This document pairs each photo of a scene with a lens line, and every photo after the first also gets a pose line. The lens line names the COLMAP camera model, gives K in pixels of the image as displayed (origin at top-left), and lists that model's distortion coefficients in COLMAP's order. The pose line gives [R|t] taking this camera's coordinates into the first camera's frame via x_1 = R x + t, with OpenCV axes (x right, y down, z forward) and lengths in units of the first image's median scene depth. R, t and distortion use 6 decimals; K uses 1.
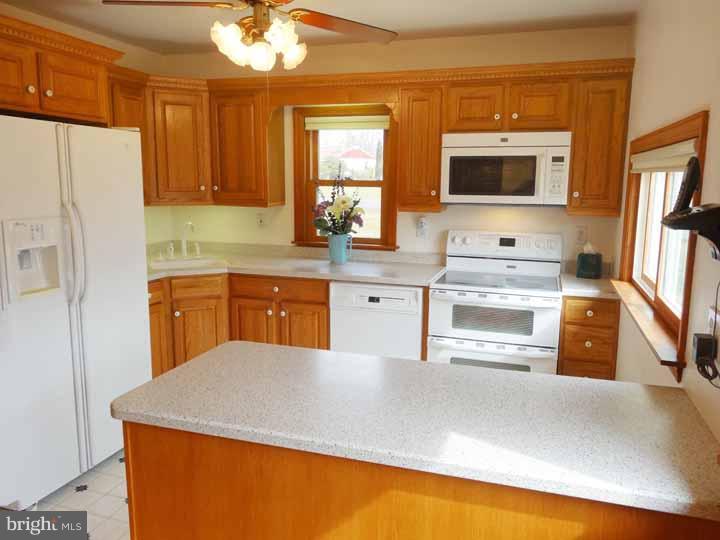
lens RADIAL K [[528.2, 0, 389.0], [0, 528.2, 268.2], [0, 0, 1]] dist [-0.001773, -0.005635]
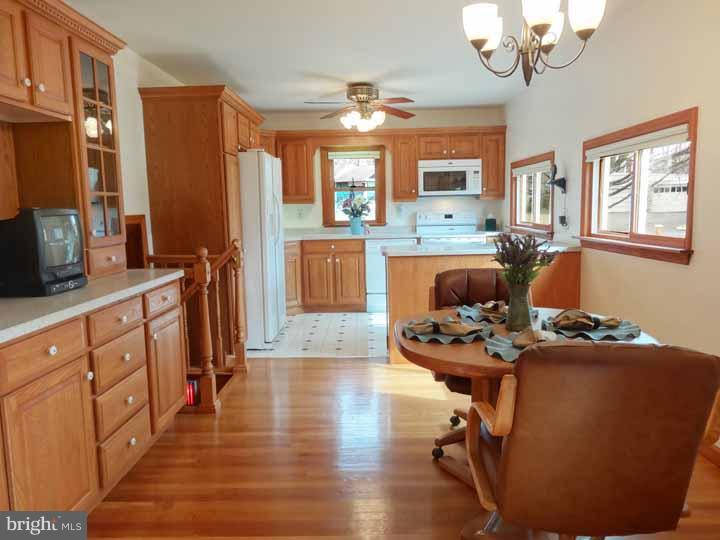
lens RADIAL K [[531.7, 0, 360.0], [0, 531.7, 270.0], [0, 0, 1]] dist [0.002068, 0.001801]
pose [[0.961330, -0.060052, 0.268770, -0.656132], [0.074777, 0.996190, -0.044877, 0.220524], [-0.265051, 0.063240, 0.962158, -0.807962]]
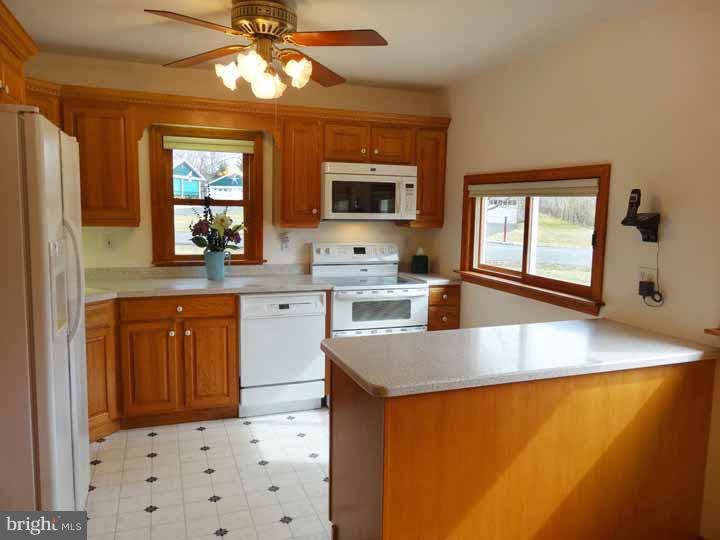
lens RADIAL K [[514.1, 0, 339.1], [0, 514.1, 268.8], [0, 0, 1]] dist [0.000137, -0.000771]
pose [[0.805718, -0.065552, 0.588661, -0.568387], [0.088611, 0.996012, -0.010371, 0.001897], [-0.585634, 0.060518, 0.808313, 0.053573]]
